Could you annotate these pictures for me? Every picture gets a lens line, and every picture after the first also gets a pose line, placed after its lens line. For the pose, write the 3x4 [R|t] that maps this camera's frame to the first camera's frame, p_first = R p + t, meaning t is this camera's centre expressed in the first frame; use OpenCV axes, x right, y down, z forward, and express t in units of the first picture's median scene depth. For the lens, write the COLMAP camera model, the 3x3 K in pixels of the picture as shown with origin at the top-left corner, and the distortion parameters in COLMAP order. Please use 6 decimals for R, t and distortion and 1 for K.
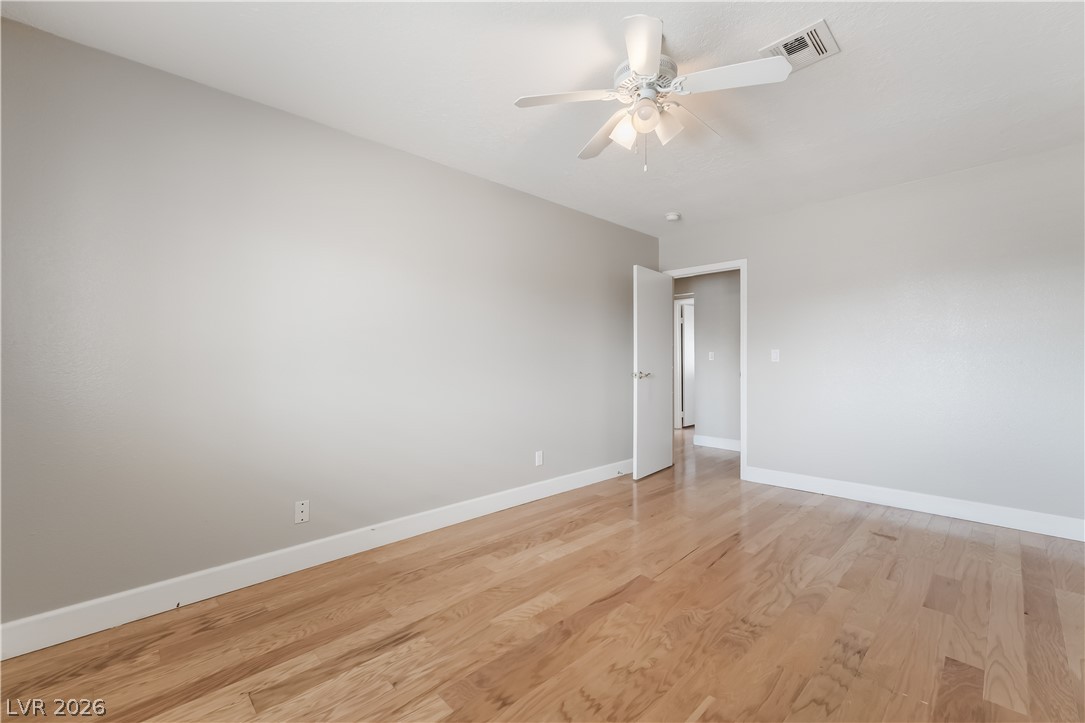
lens RADIAL K [[451.5, 0, 551.0], [0, 451.5, 358.0], [0, 0, 1]] dist [-0.001325, 0.000703]
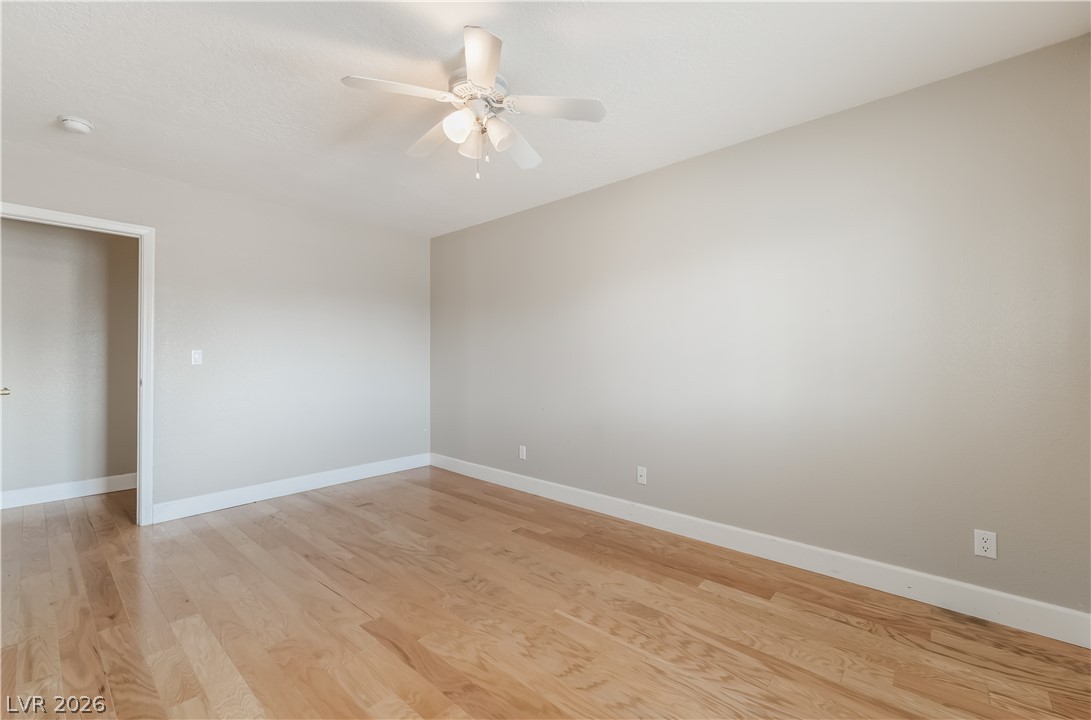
lens RADIAL K [[439.8, 0, 555.0], [0, 439.8, 363.5], [0, 0, 1]] dist [-0.001588, -0.000290]
pose [[-0.076064, -0.003535, 0.997097, -0.646948], [-0.003120, 0.999990, 0.003307, 0.002280], [-0.997098, -0.002860, -0.076075, 0.741662]]
